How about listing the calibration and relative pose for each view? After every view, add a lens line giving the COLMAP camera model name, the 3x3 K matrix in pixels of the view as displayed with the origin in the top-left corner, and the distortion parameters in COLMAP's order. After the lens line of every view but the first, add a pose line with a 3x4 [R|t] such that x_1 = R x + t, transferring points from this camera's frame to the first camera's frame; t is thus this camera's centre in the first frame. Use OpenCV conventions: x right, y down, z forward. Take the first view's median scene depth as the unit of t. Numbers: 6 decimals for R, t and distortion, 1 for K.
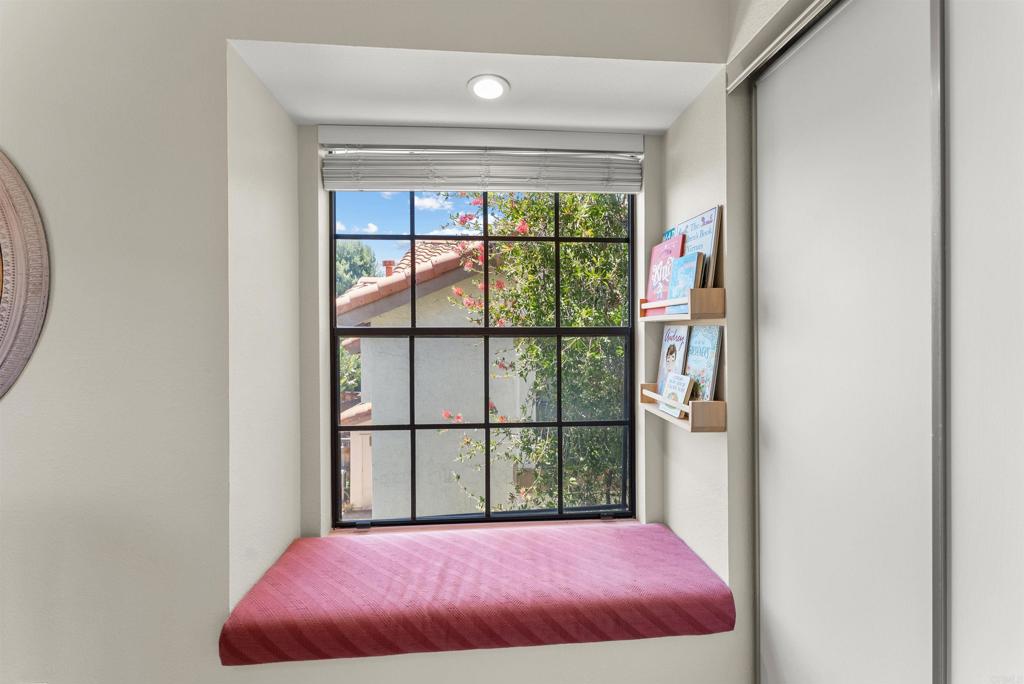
lens RADIAL K [[419.1, 0, 510.2], [0, 419.1, 330.0], [0, 0, 1]] dist [0.000218, -0.000103]
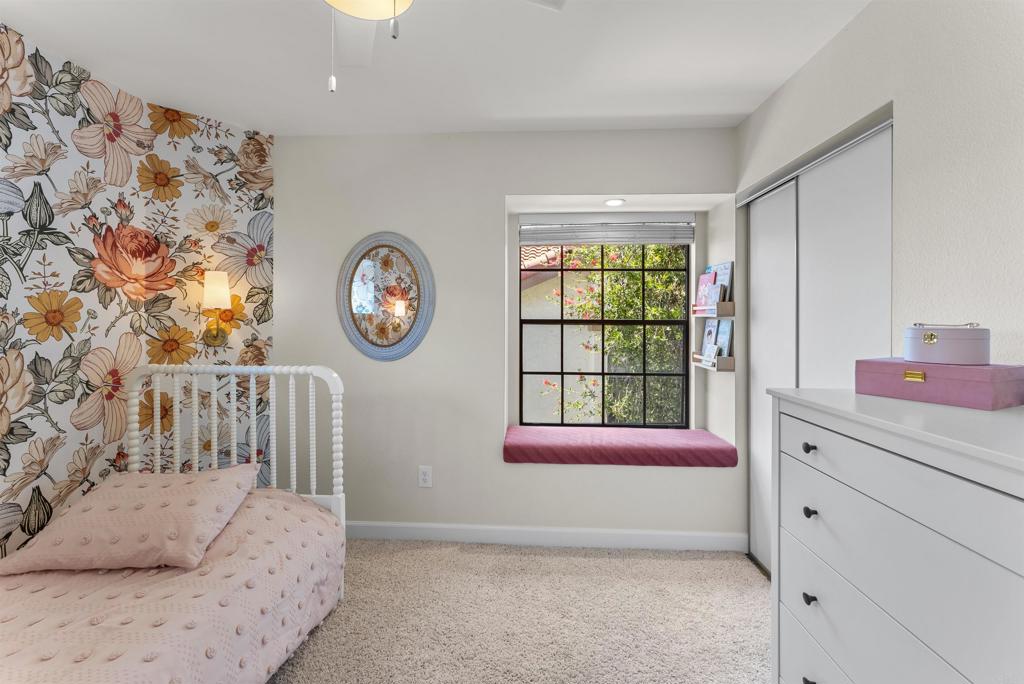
lens RADIAL K [[419.6, 0, 510.0], [0, 419.6, 322.6], [0, 0, 1]] dist [0.001014, 0.000055]
pose [[0.992906, 0.004460, -0.118822, -0.258105], [-0.003534, 0.999962, 0.008005, -0.007750], [0.118854, -0.007528, 0.992883, -0.900936]]
